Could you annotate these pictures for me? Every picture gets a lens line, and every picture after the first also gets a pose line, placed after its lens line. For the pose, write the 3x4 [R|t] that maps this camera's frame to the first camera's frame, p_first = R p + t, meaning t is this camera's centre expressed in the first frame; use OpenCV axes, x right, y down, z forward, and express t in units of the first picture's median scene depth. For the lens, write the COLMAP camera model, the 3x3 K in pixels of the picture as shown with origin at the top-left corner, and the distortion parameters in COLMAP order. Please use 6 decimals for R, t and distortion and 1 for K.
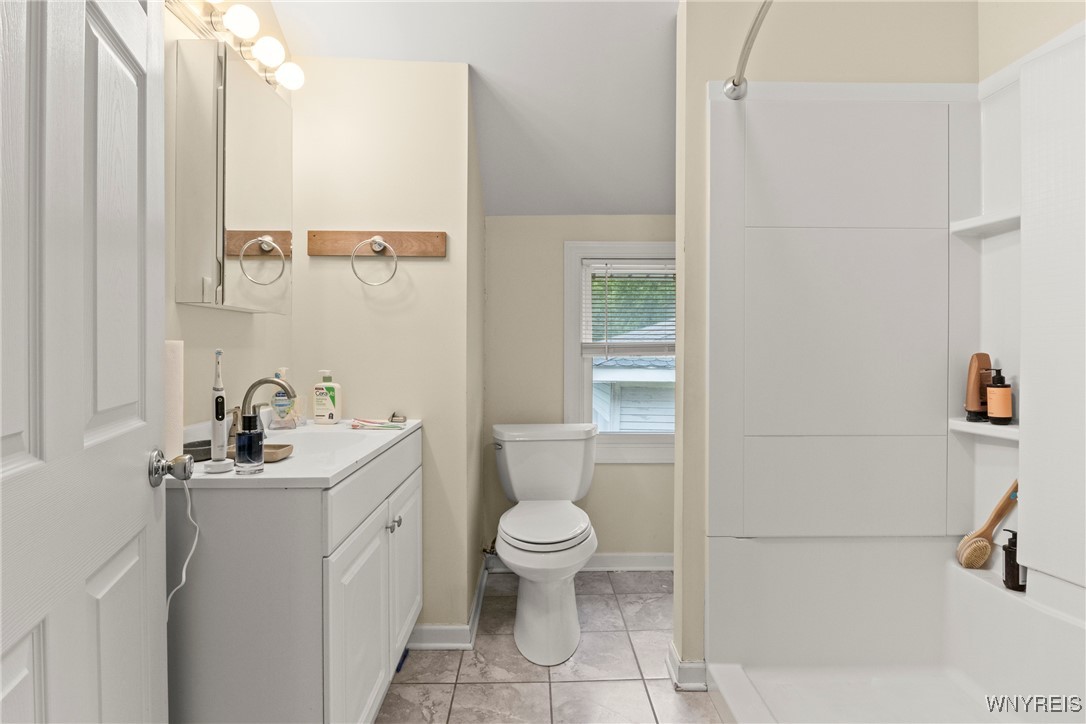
lens RADIAL K [[551.7, 0, 542.1], [0, 551.7, 359.5], [0, 0, 1]] dist [-0.008670, -0.000926]
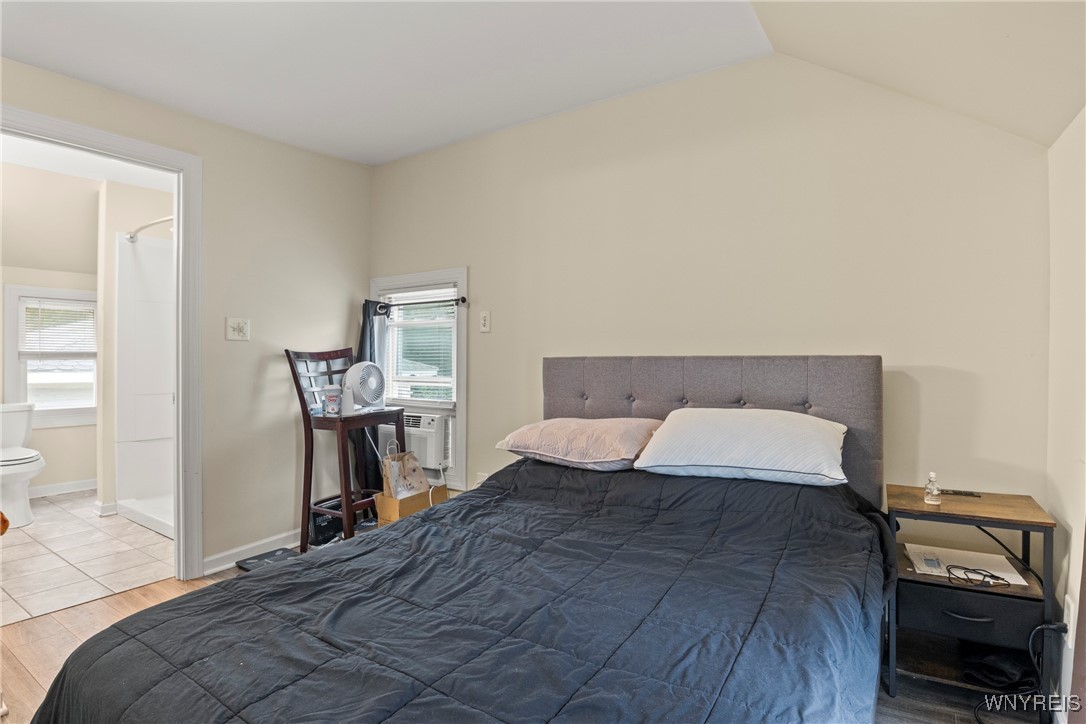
lens RADIAL K [[551.7, 0, 542.1], [0, 551.7, 359.5], [0, 0, 1]] dist [-0.008670, -0.000926]
pose [[0.603384, -0.004952, 0.797435, -0.332348], [0.004716, 0.999985, 0.002641, -0.006591], [-0.797437, 0.002167, 0.603399, -1.329468]]
